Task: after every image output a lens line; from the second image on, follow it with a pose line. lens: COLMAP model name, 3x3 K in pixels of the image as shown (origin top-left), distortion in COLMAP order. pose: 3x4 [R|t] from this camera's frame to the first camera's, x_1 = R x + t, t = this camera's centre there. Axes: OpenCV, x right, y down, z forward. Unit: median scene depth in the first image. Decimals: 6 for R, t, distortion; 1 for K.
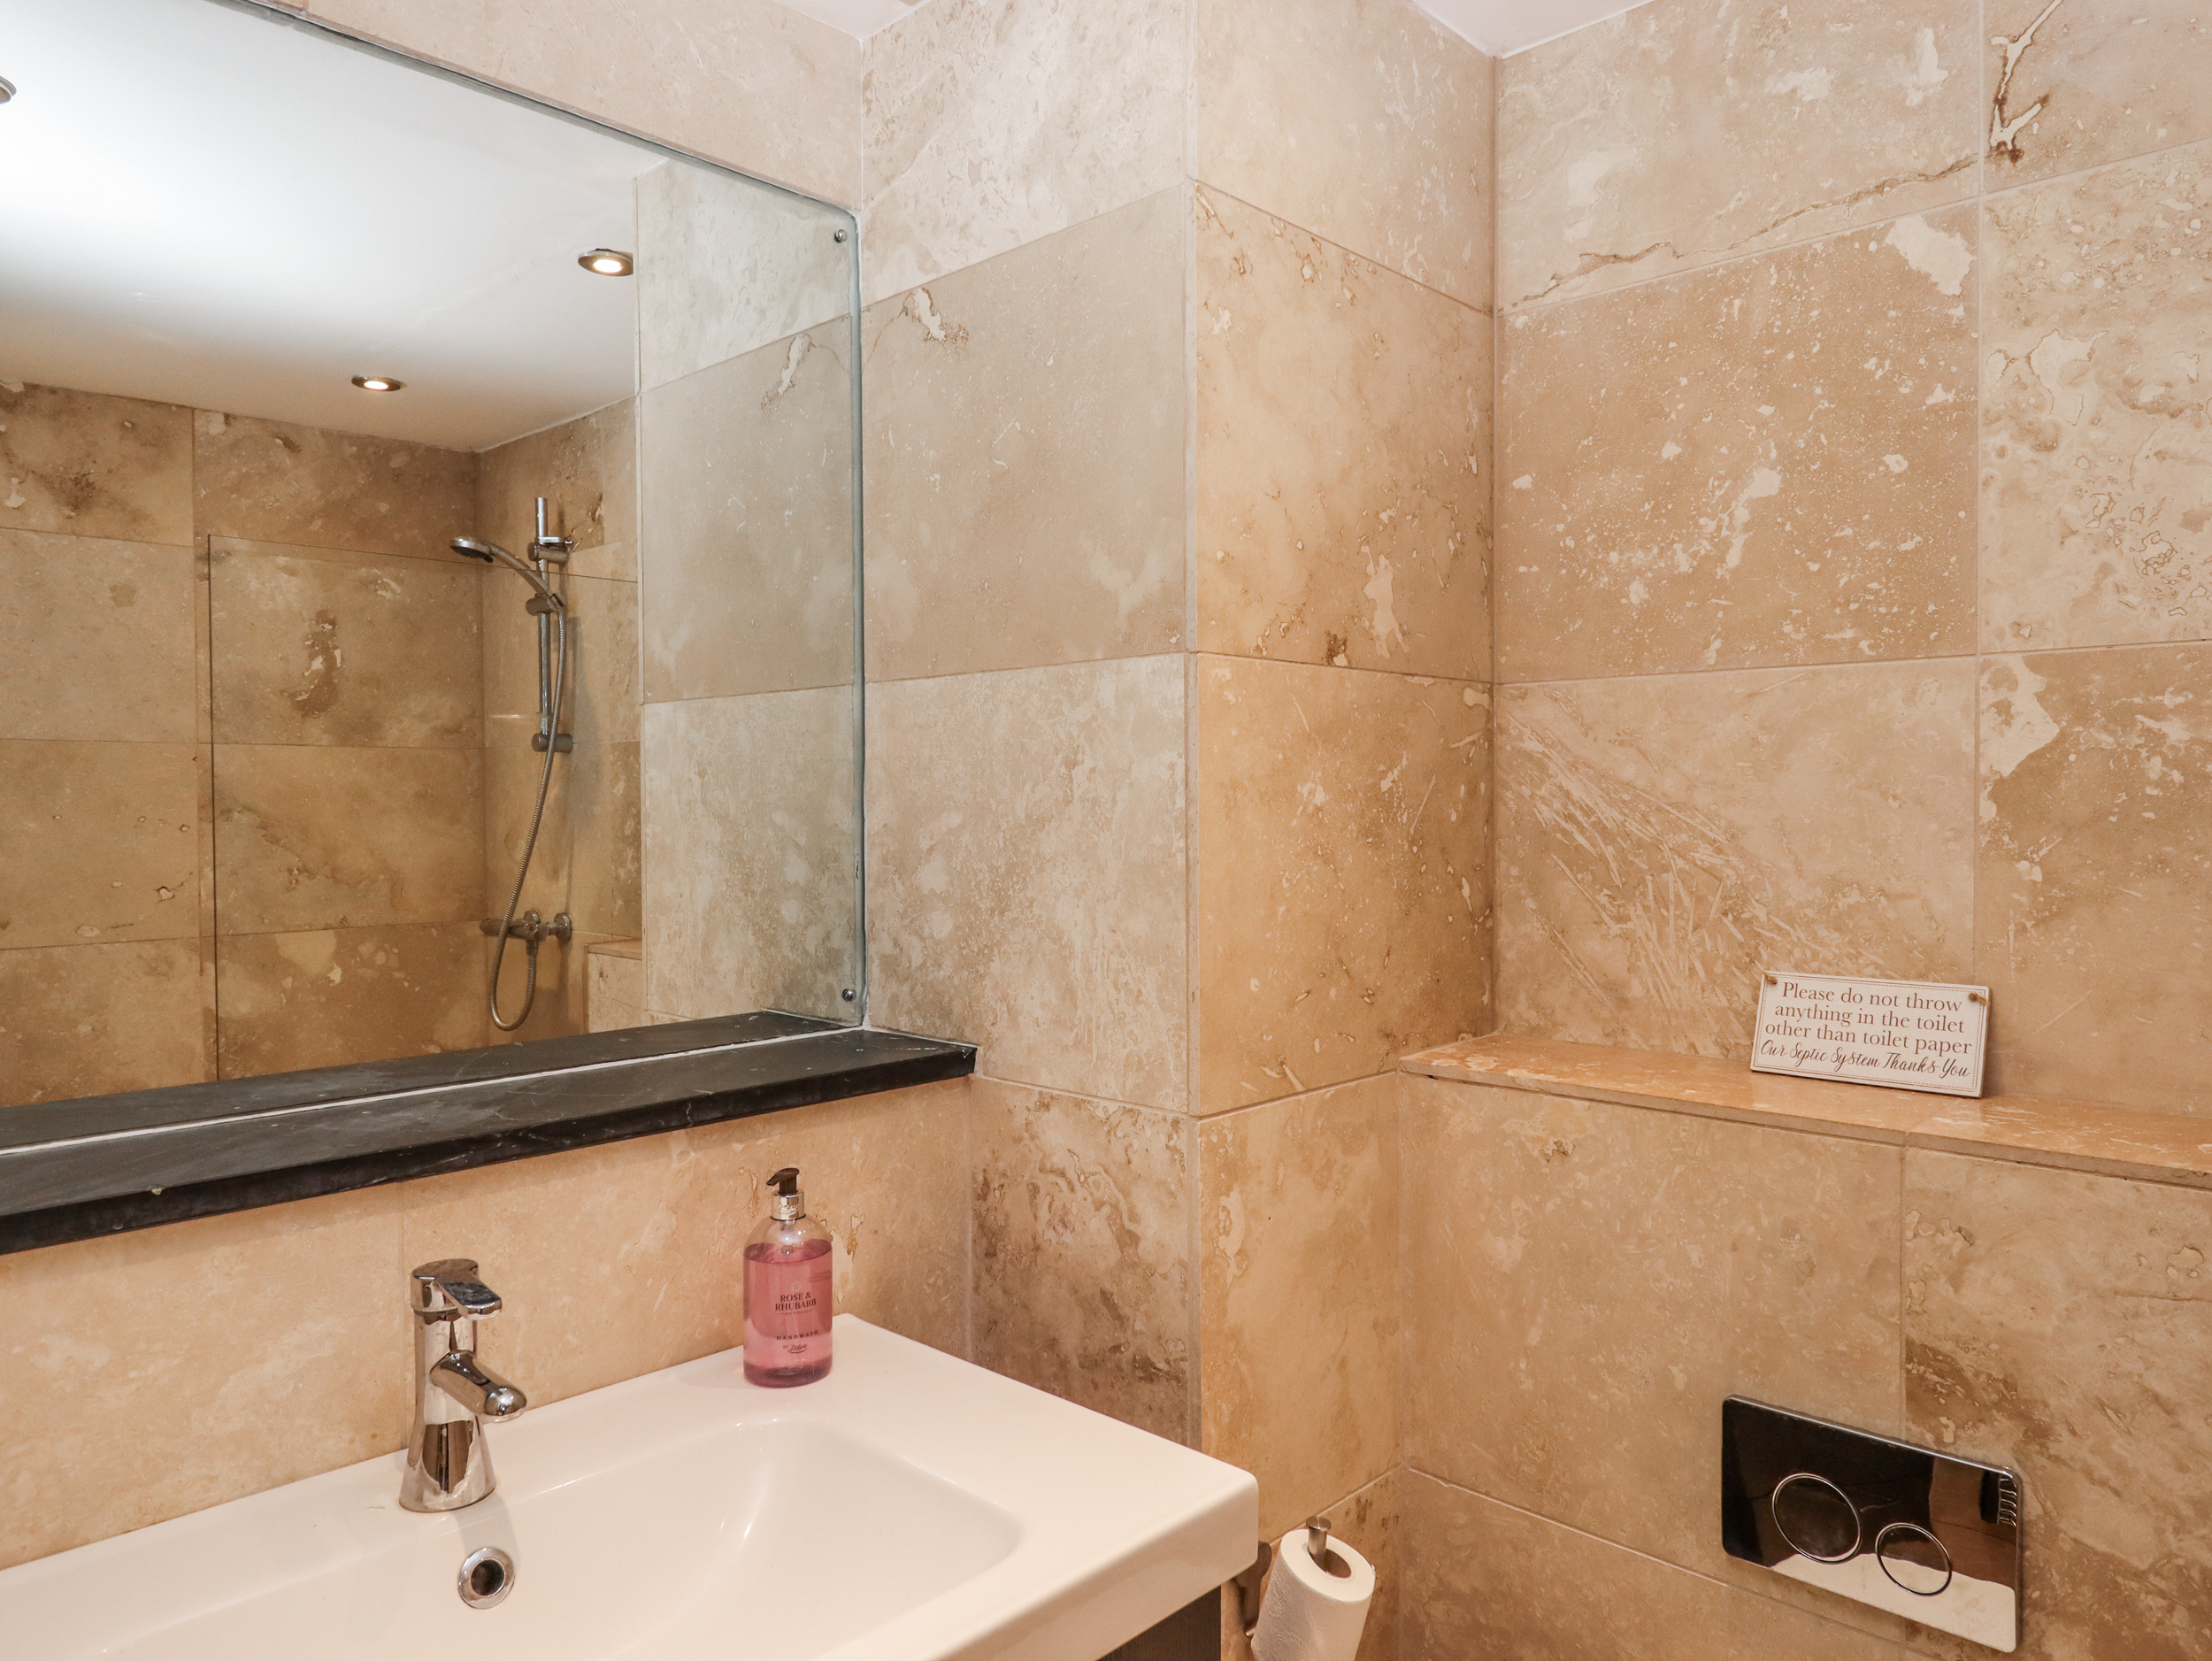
lens RADIAL K [[1441.8, 0, 1106.8], [0, 1441.8, 818.3], [0, 0, 1]] dist [-0.004101, -0.007885]
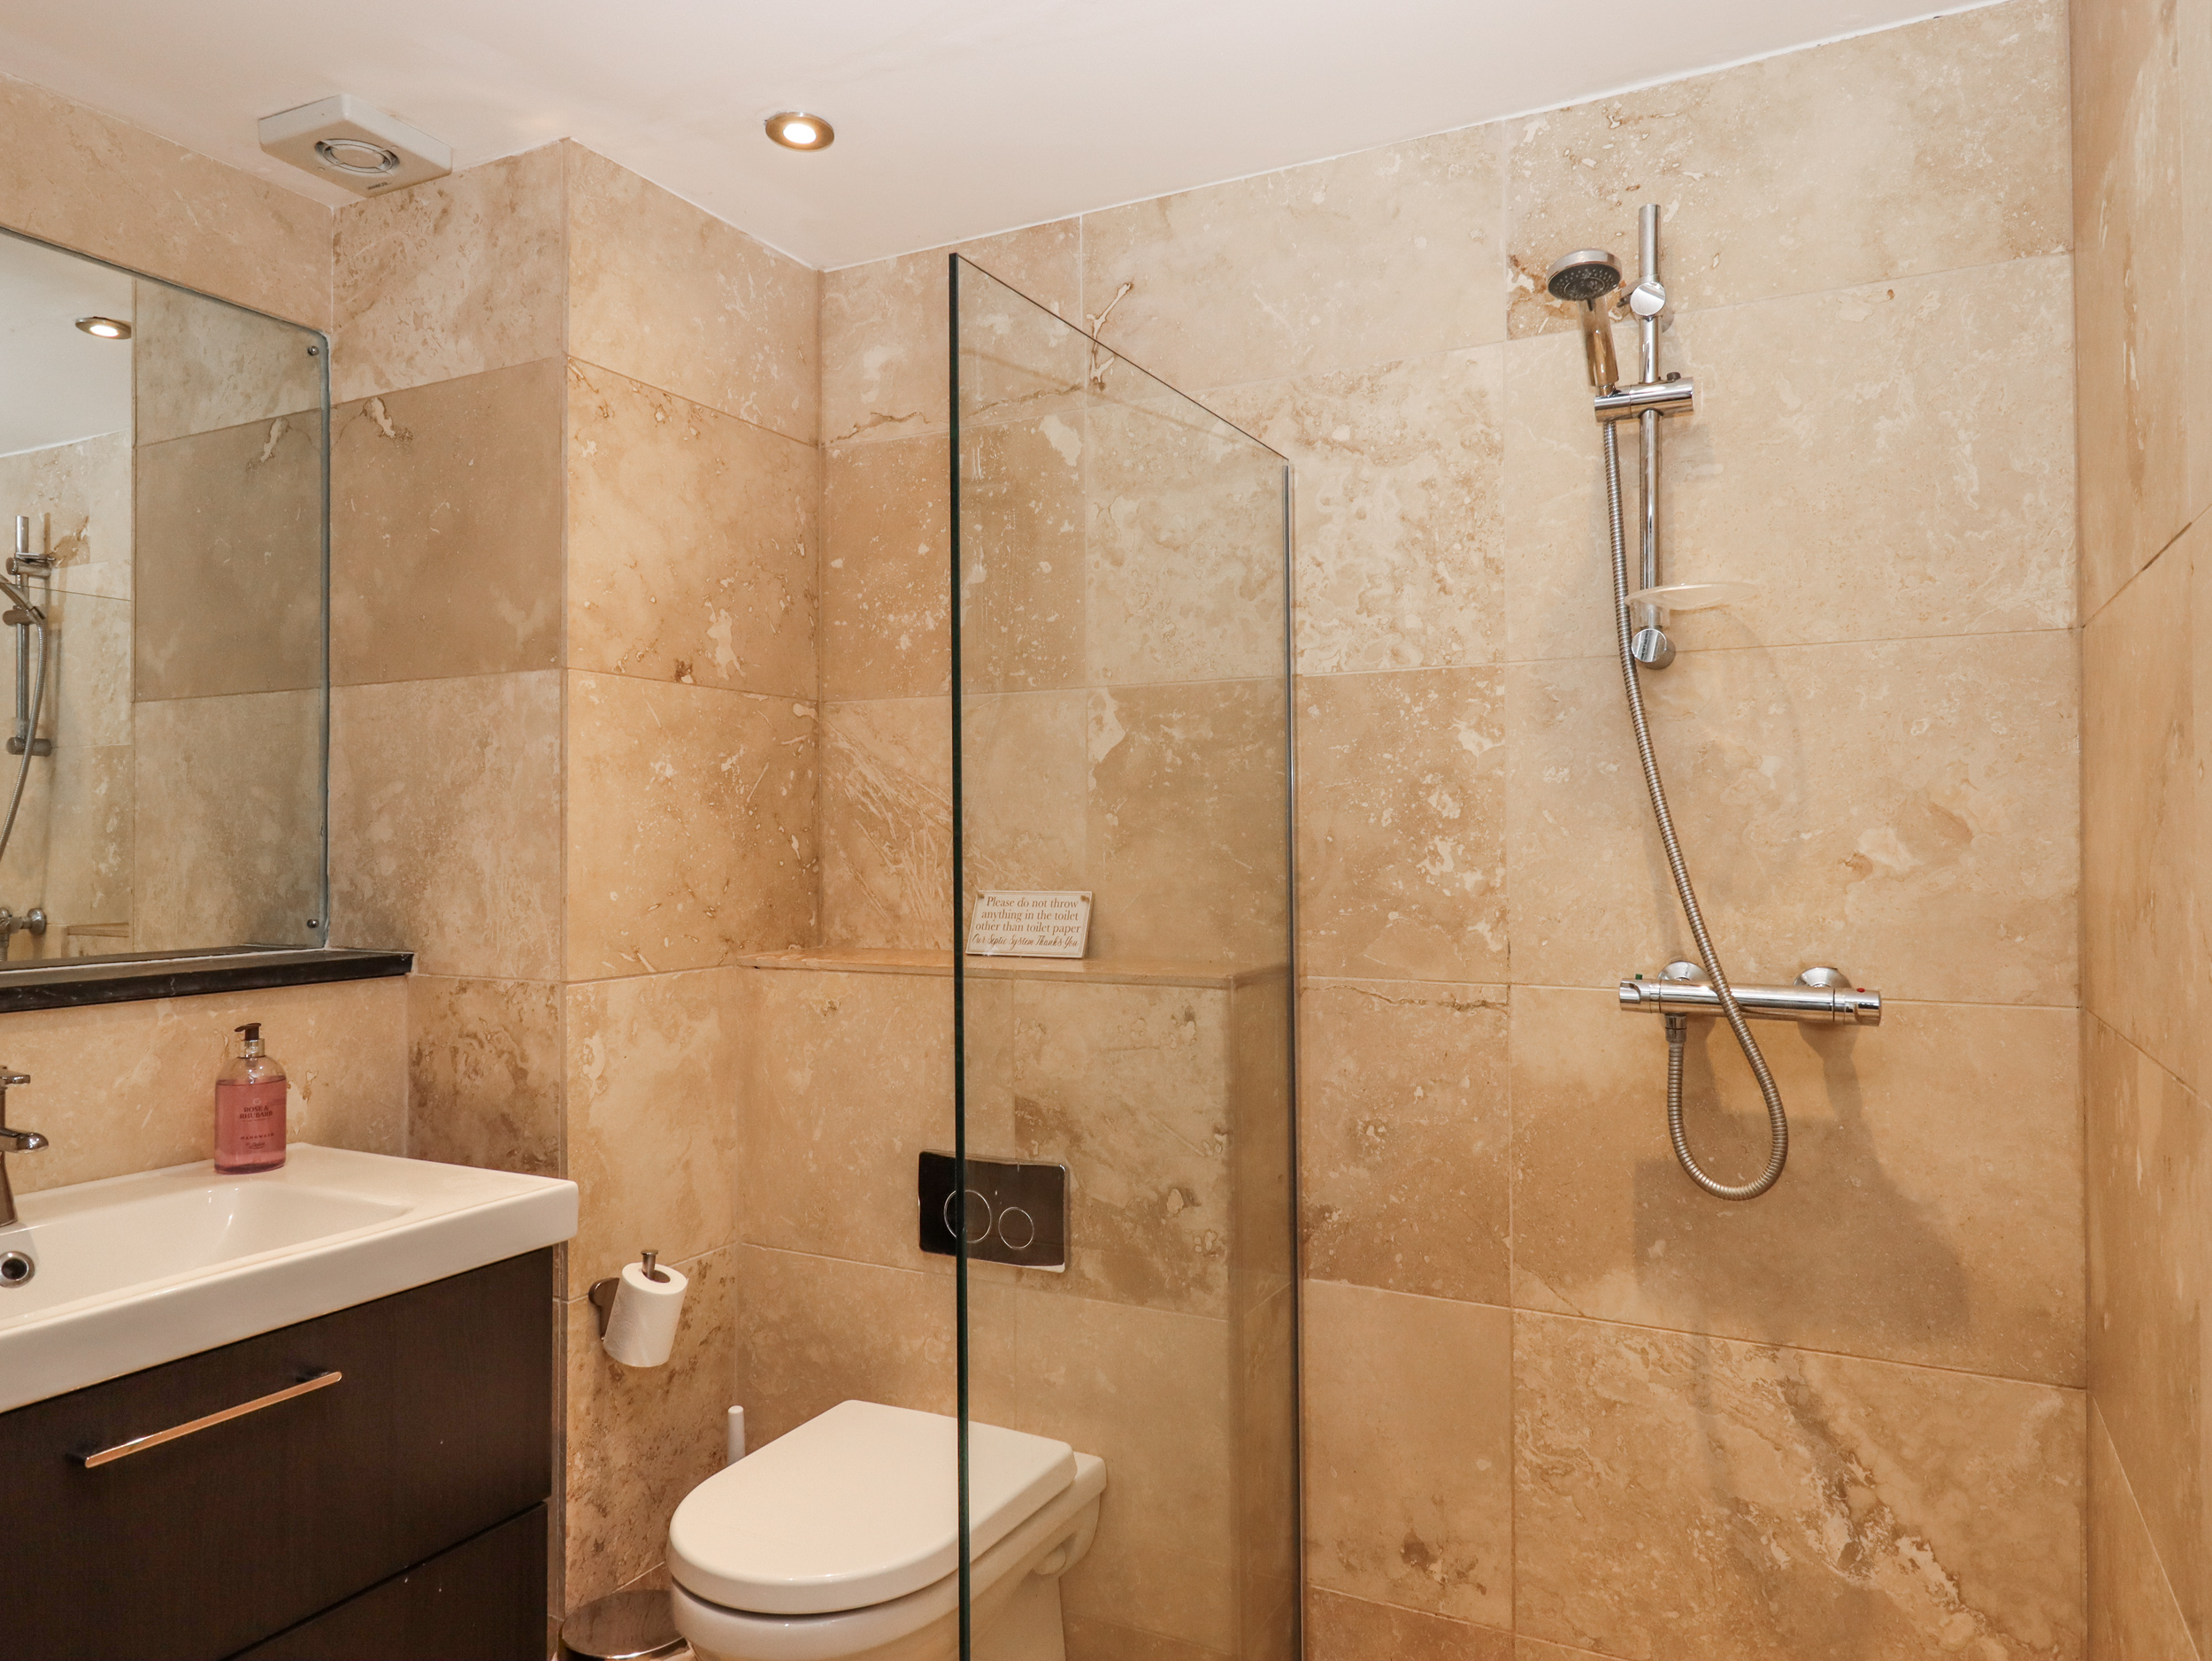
lens RADIAL K [[1441.8, 0, 1118.6], [0, 1441.8, 818.0], [0, 0, 1]] dist [-0.004101, -0.007885]
pose [[0.955368, 0.005330, 0.295370, 0.153133], [0.004373, 0.999472, -0.032183, 0.082084], [-0.295386, 0.032038, 0.954841, -0.533620]]
